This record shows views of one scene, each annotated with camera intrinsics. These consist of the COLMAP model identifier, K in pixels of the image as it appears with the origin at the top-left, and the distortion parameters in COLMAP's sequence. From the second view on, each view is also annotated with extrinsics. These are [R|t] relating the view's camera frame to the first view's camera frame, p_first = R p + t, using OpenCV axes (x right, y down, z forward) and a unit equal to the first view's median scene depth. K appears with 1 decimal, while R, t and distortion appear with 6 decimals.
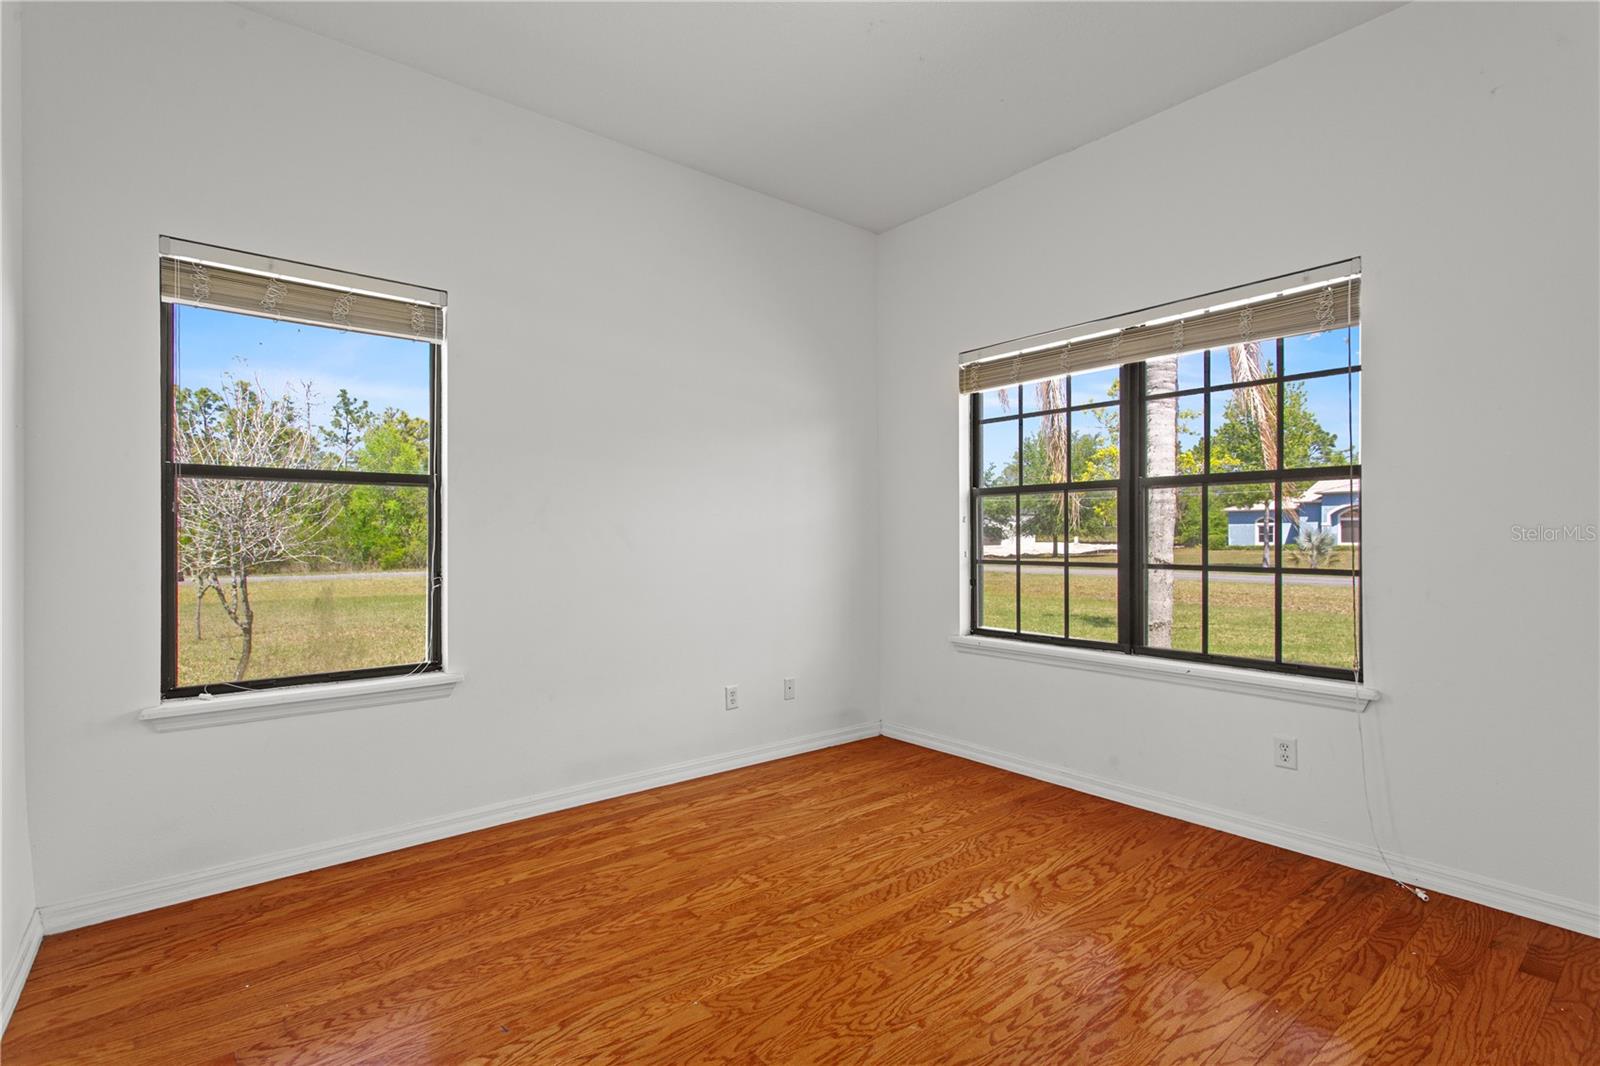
lens RADIAL K [[757.3, 0, 800.2], [0, 757.3, 533.4], [0, 0, 1]] dist [0.004265, -0.000317]
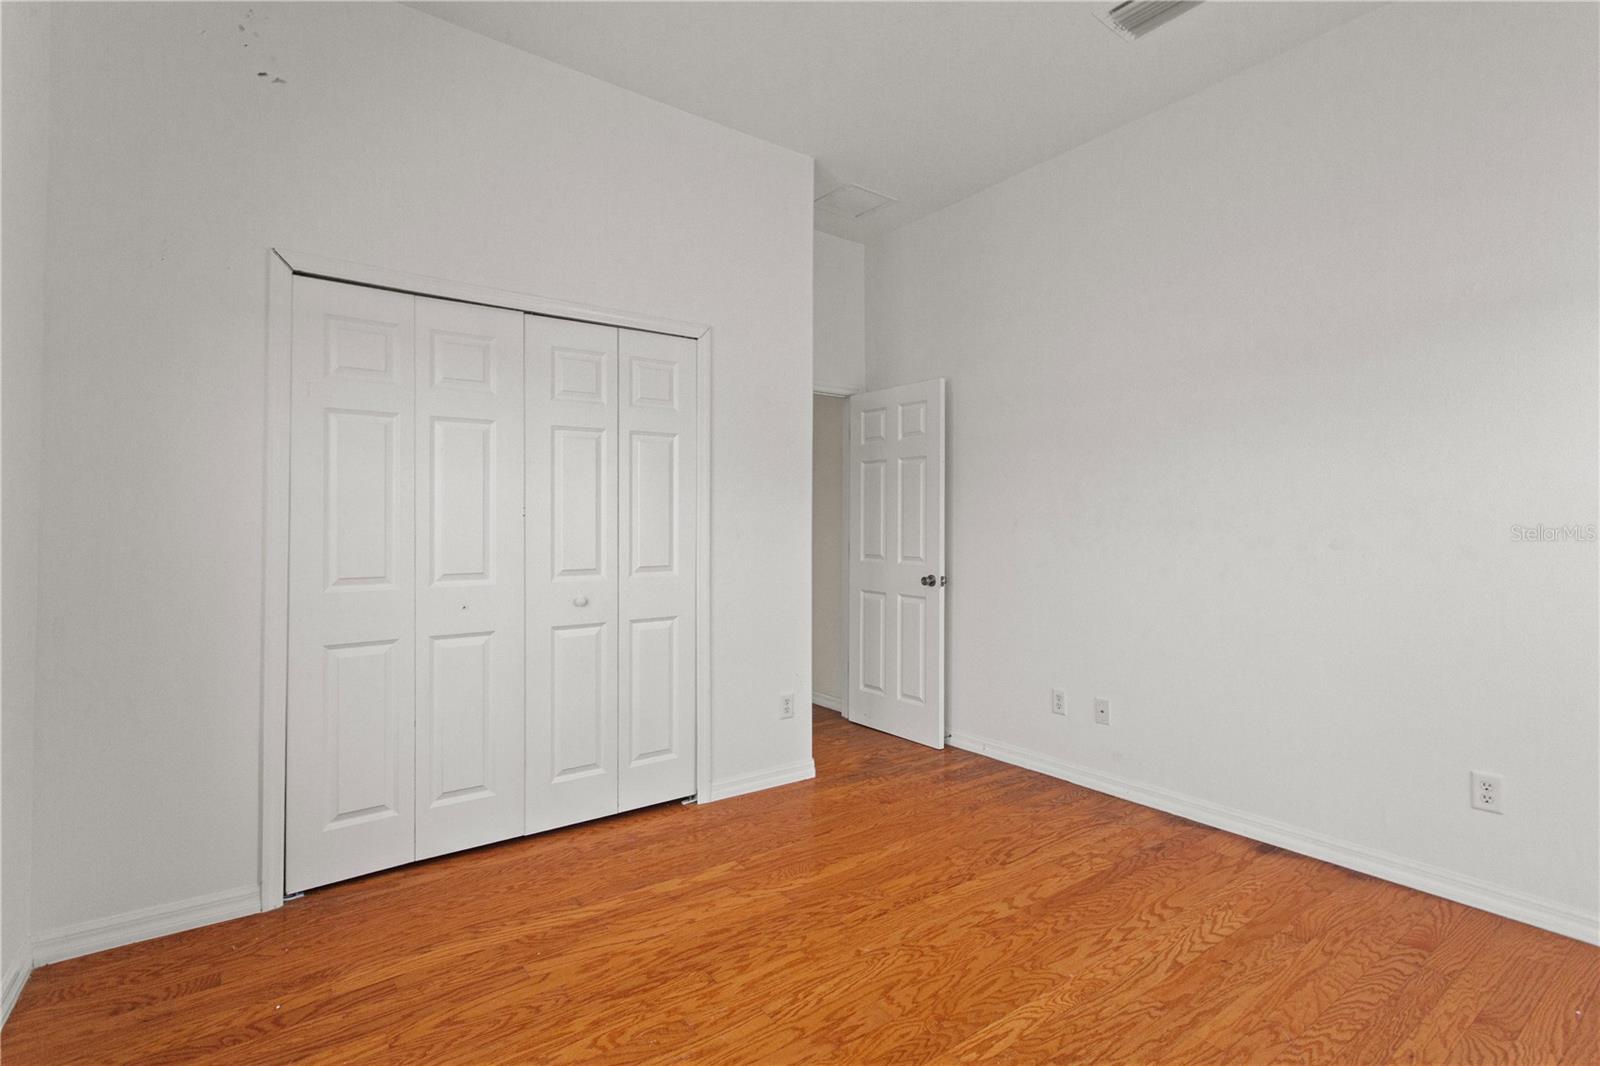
lens RADIAL K [[757.3, 0, 800.7], [0, 757.3, 530.1], [0, 0, 1]] dist [0.004265, -0.000317]
pose [[-0.998868, 0.002111, 0.047523, 0.178682], [0.002068, 0.999997, -0.000946, 0.005768], [-0.047525, -0.000847, -0.998870, 2.011594]]
